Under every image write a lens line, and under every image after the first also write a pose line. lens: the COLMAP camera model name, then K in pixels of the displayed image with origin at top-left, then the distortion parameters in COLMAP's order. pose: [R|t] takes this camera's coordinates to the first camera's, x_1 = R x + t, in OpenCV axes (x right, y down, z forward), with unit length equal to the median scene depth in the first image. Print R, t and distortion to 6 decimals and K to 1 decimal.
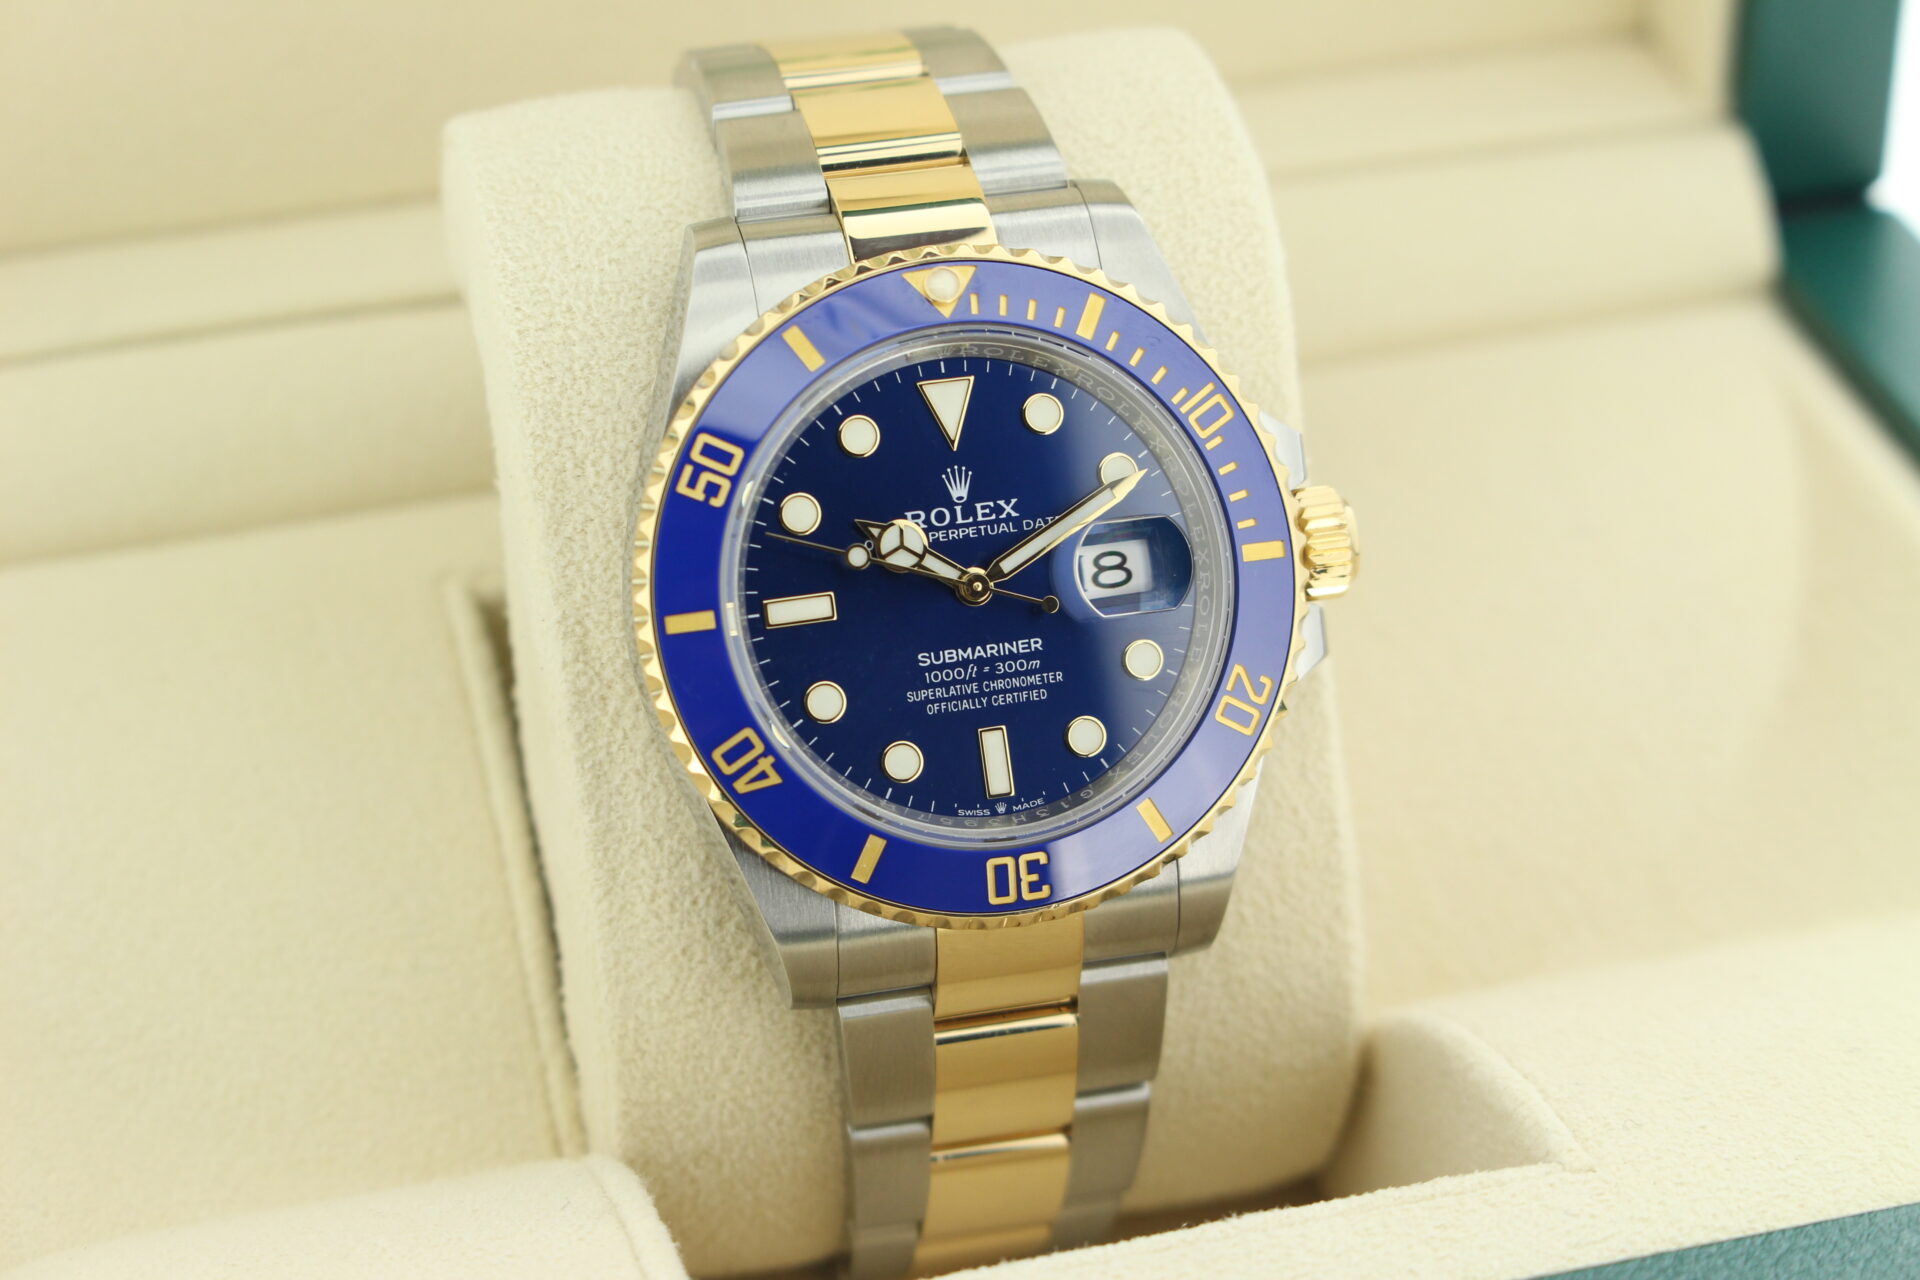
lens RADIAL K [[4418.0, 0, 956.2], [0, 4418.0, 639.0], [0, 0, 1]] dist [-0.047079, 0.000000]
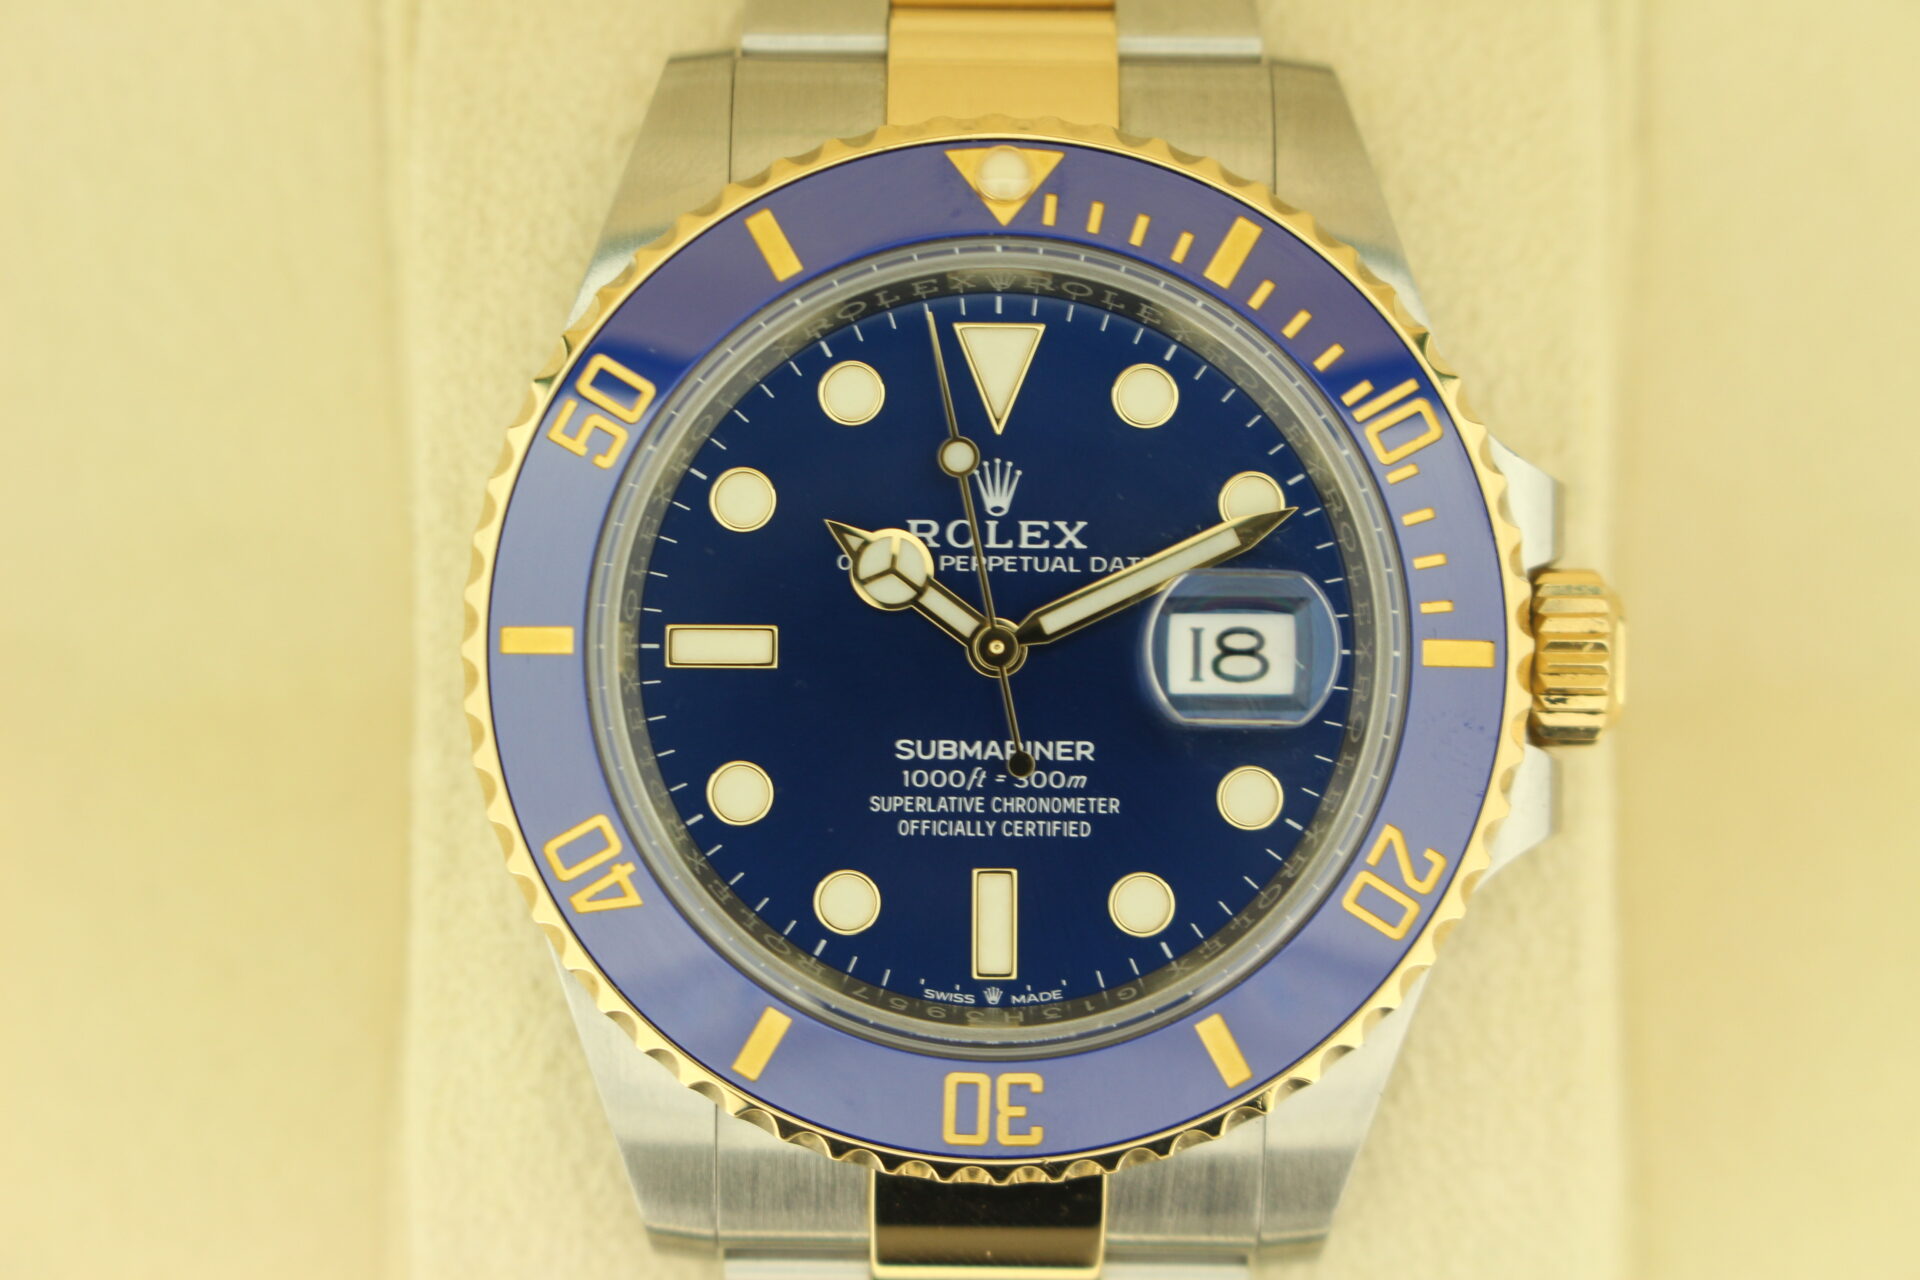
lens RADIAL K [[4418.0, 0, 961.8], [0, 4418.0, 658.4], [0, 0, 1]] dist [-0.047079, 0.000000]
pose [[0.973183, 0.132088, -0.188328, 0.119858], [-0.137648, 0.990341, -0.016697, 0.001098], [0.184303, 0.042173, 0.981964, 0.368172]]
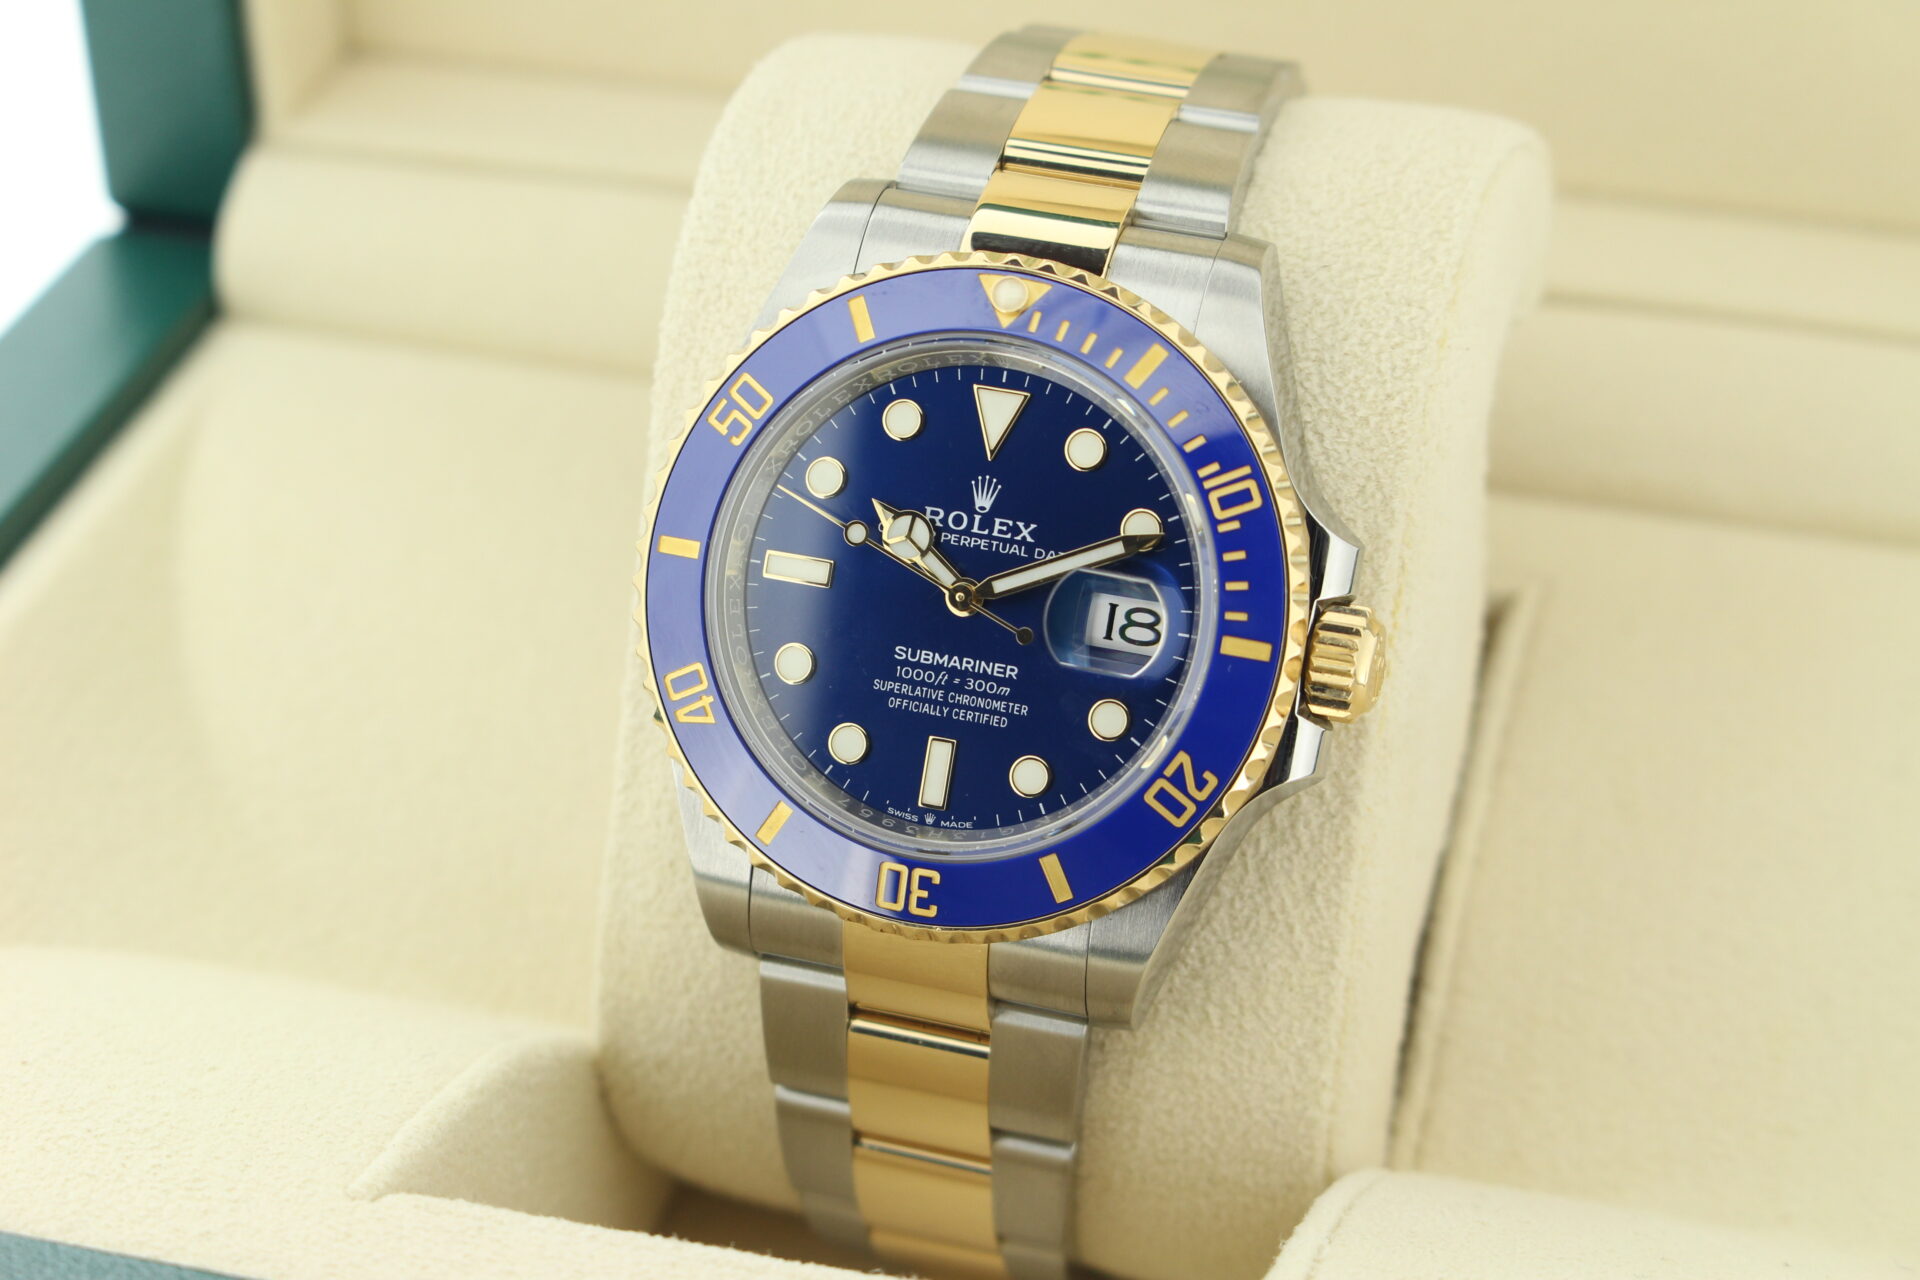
lens RADIAL K [[4418.0, 0, 949.6], [0, 4418.0, 631.3], [0, 0, 1]] dist [-0.047079, 0.000000]
pose [[0.861661, 0.287342, -0.418299, 0.416776], [-0.283687, 0.956176, 0.072453, -0.075133], [0.420786, 0.056236, 0.905415, 0.101428]]
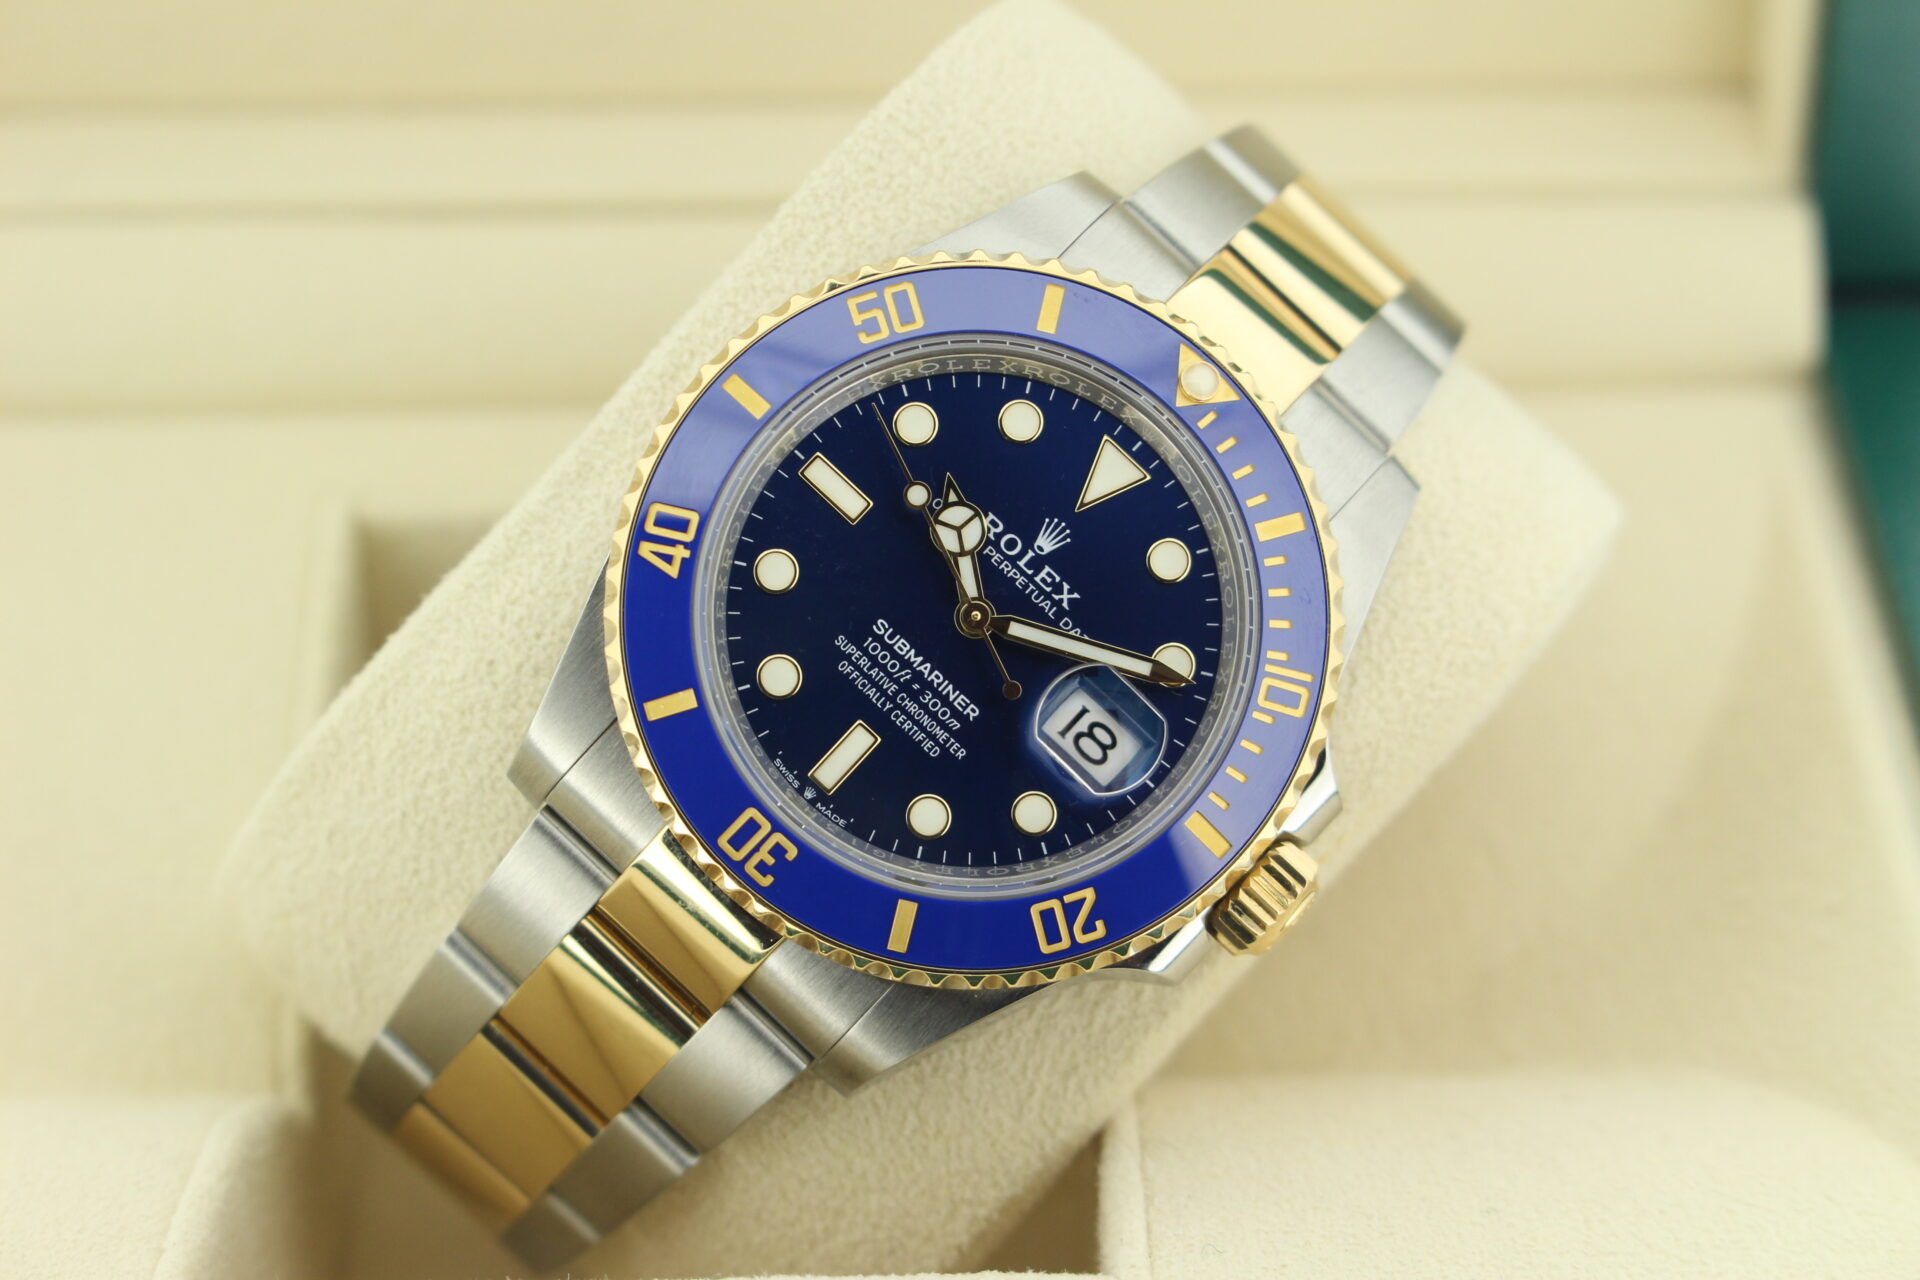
lens RADIAL K [[4418.0, 0, 1020.9], [0, 4418.0, 661.4], [0, 0, 1]] dist [-0.047079, 0.000000]
pose [[0.633128, 0.745263, -0.209123, 0.210077], [-0.770810, 0.631716, -0.082375, 0.062745], [0.070715, 0.213348, 0.974414, 0.100006]]
